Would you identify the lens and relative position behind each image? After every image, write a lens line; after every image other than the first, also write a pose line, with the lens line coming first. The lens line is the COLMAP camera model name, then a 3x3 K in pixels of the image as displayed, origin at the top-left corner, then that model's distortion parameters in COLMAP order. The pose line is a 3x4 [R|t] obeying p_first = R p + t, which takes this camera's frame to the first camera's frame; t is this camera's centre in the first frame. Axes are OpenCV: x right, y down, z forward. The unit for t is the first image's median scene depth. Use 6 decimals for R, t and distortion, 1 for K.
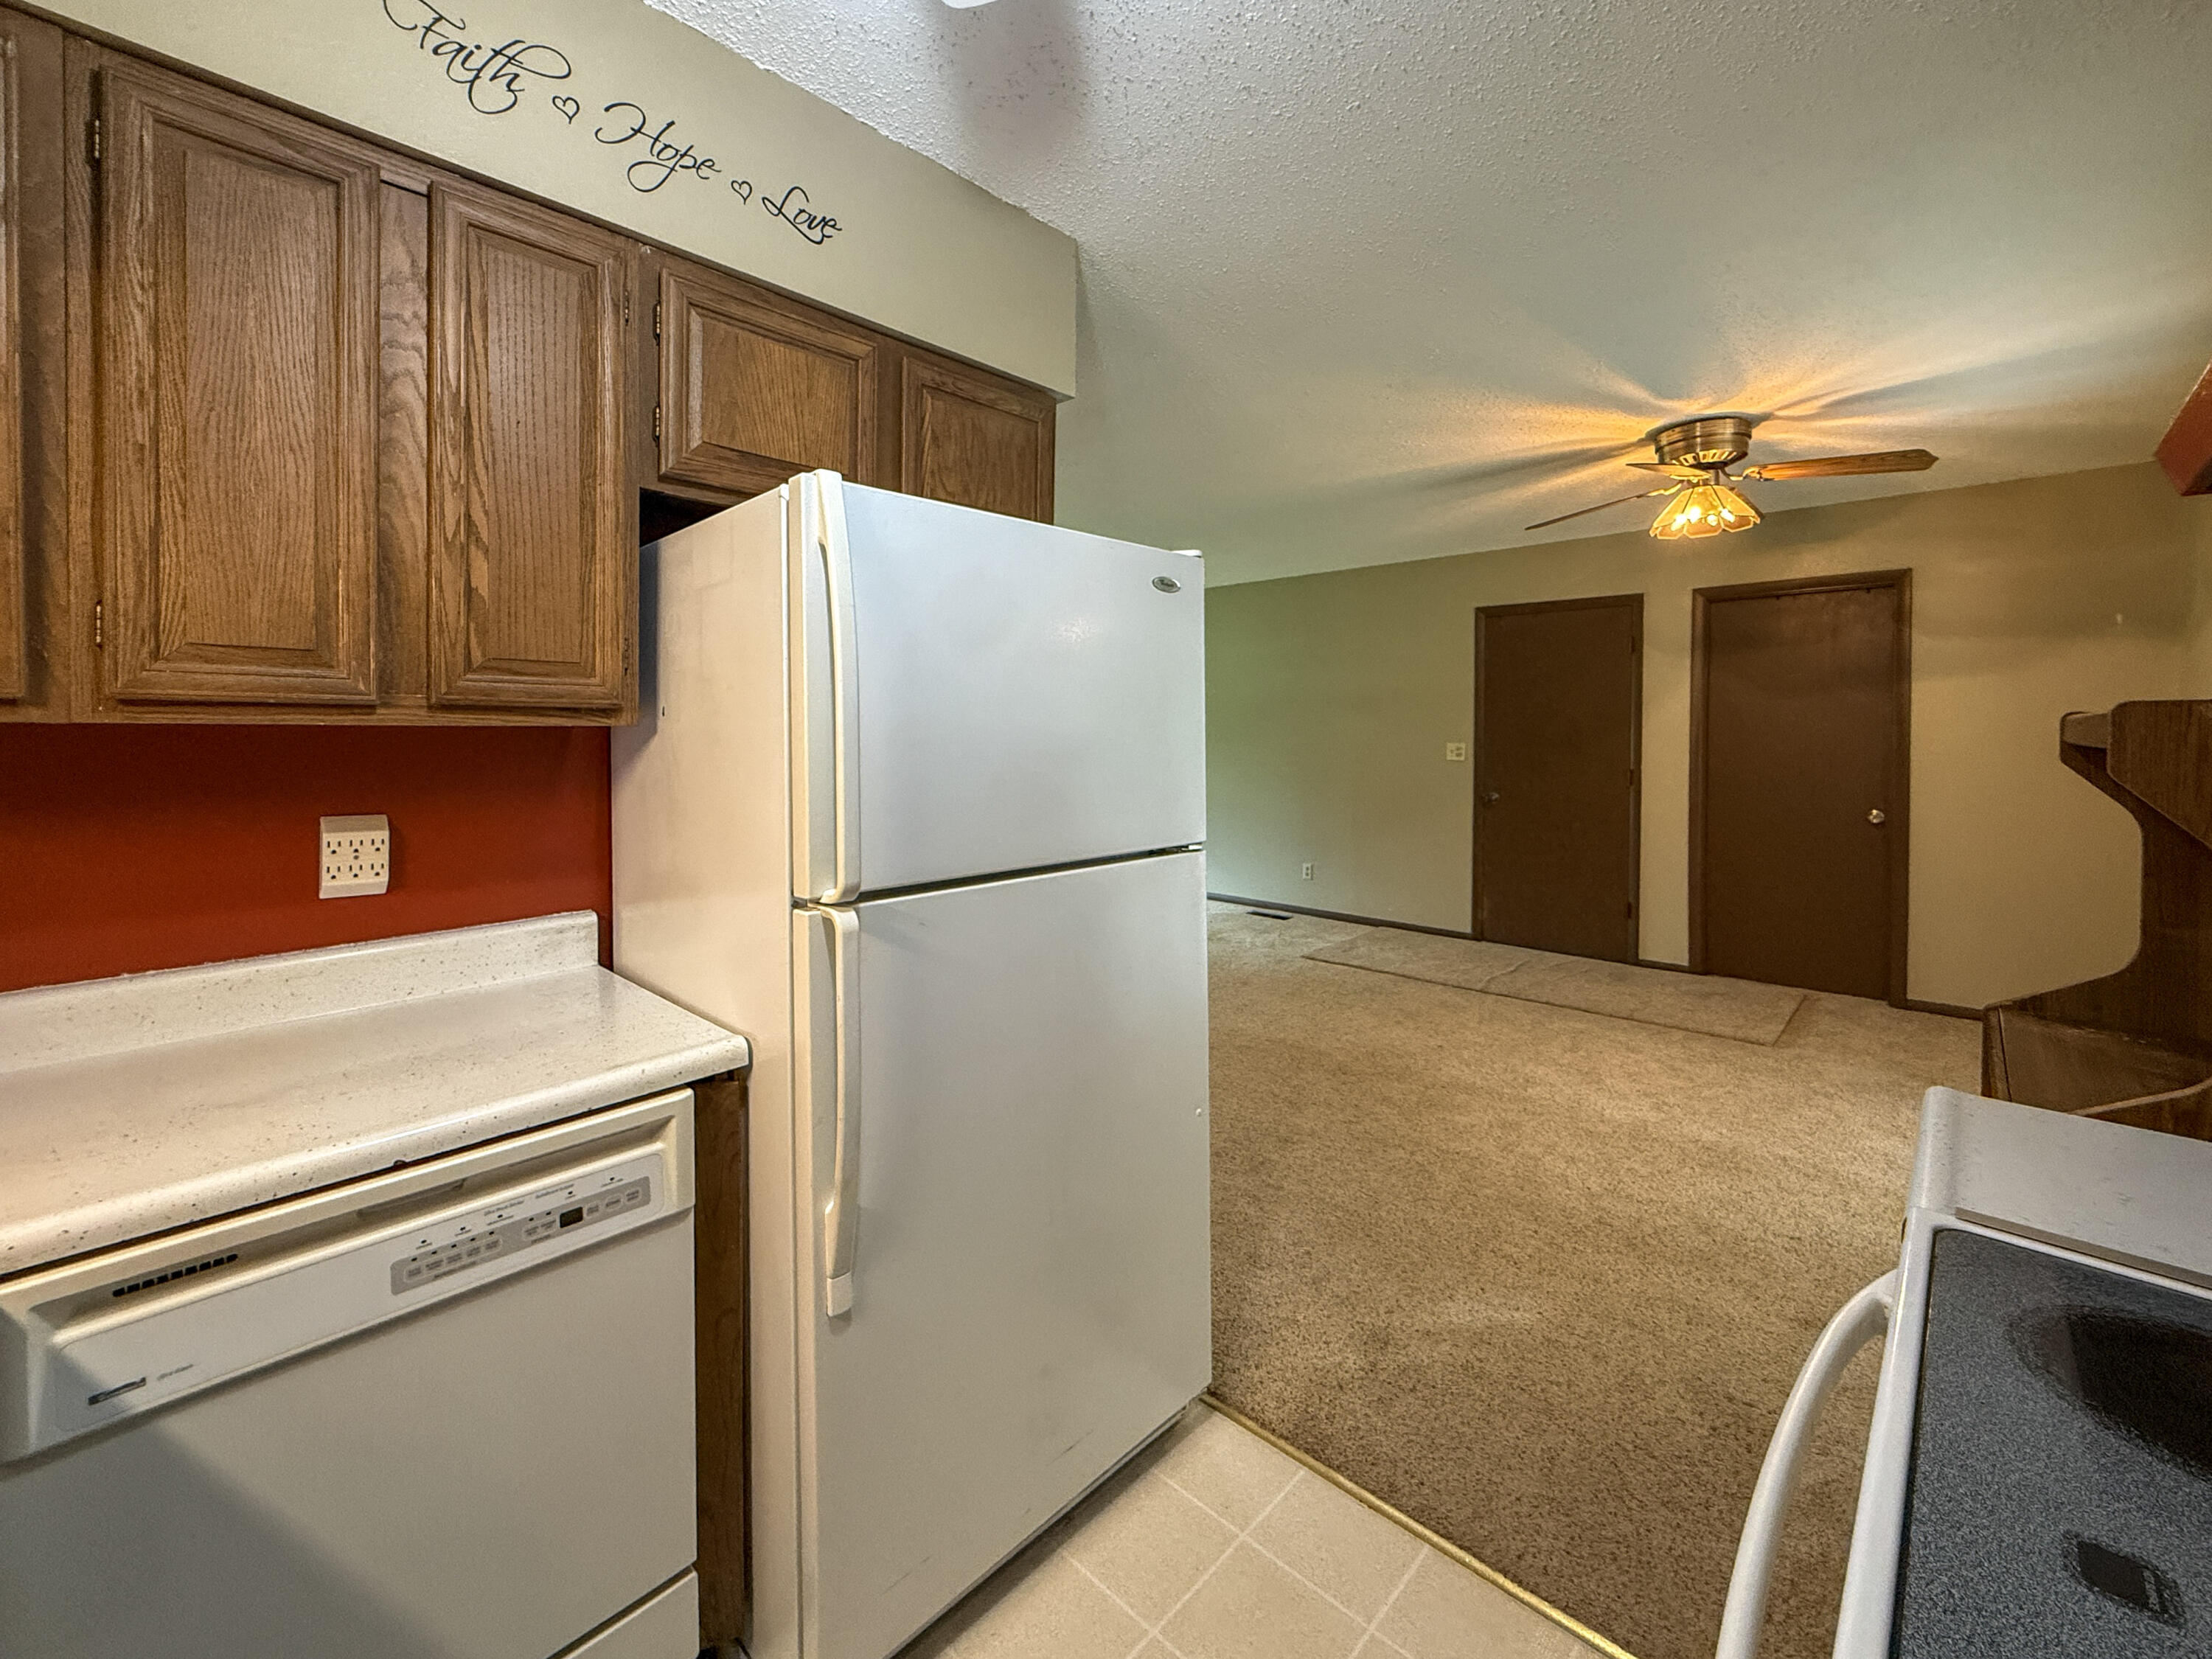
lens RADIAL K [[893.4, 0, 1115.3], [0, 893.4, 761.1], [0, 0, 1]] dist [-0.003899, 0.001650]
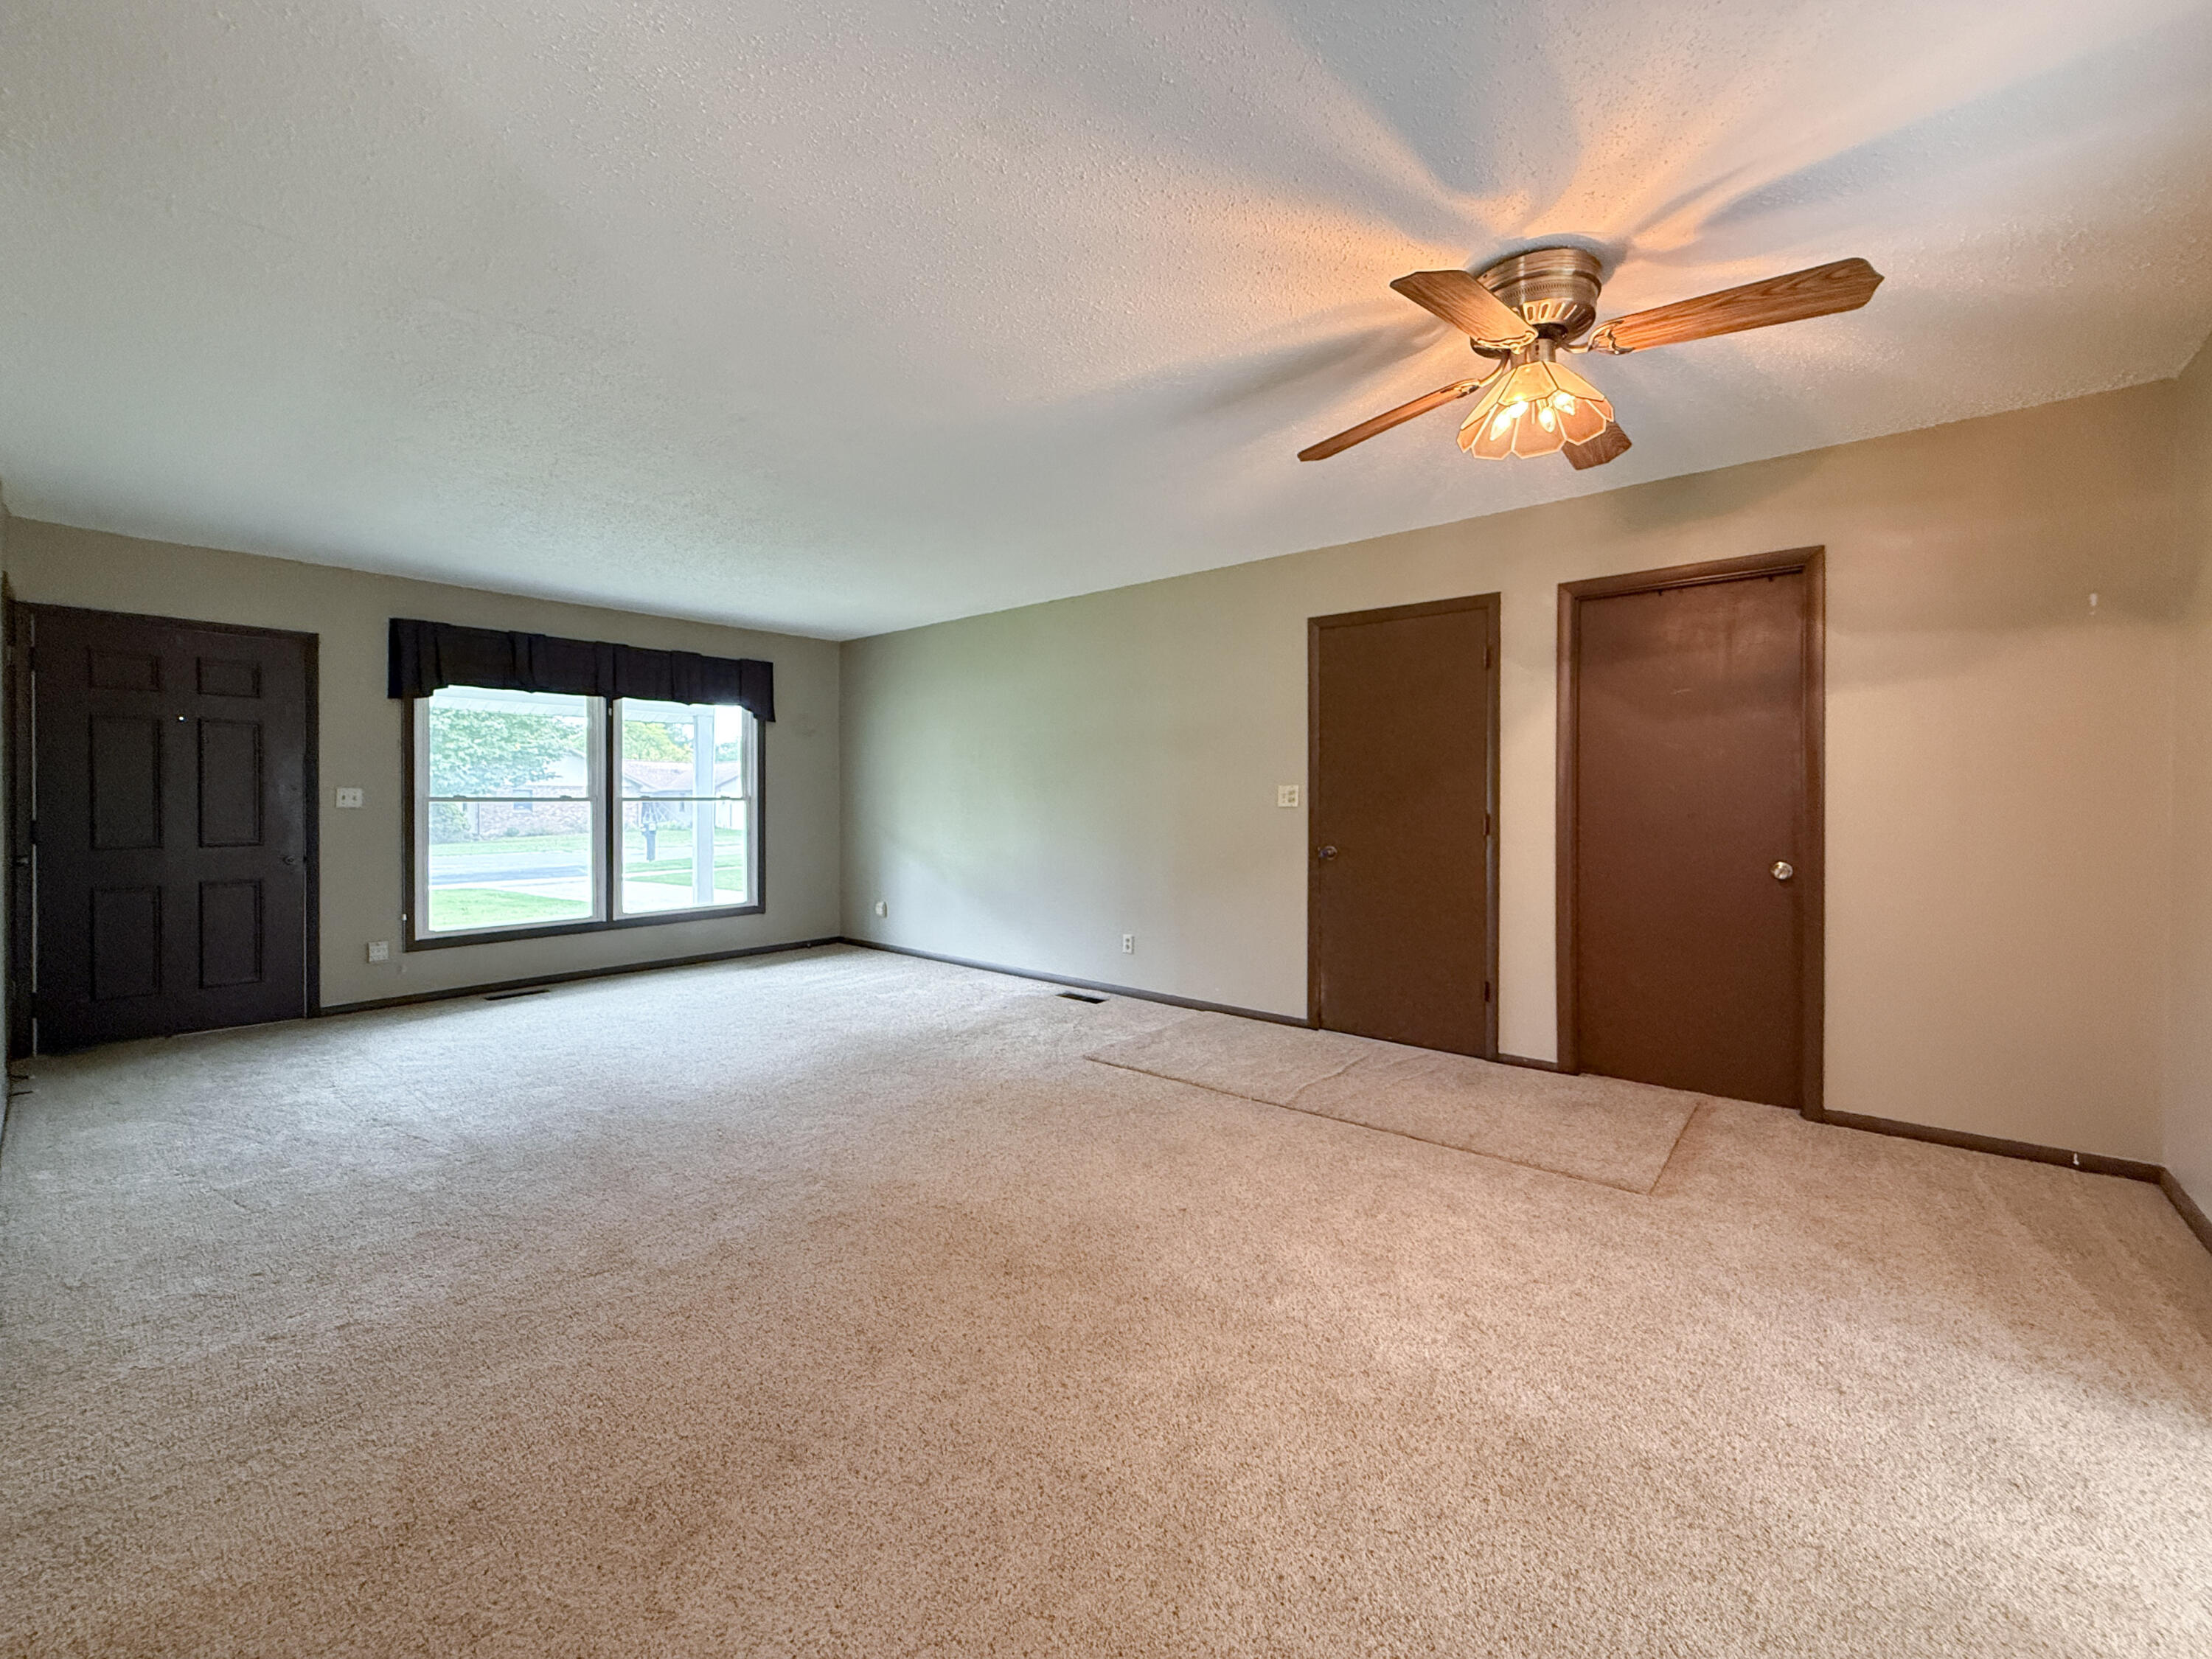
lens RADIAL K [[893.4, 0, 1105.0], [0, 893.4, 820.6], [0, 0, 1]] dist [-0.003899, 0.001650]
pose [[0.997962, -0.004419, 0.063655, 0.318198], [0.004757, 0.999975, -0.005145, 0.029372], [-0.063631, 0.005438, 0.997959, 0.387457]]
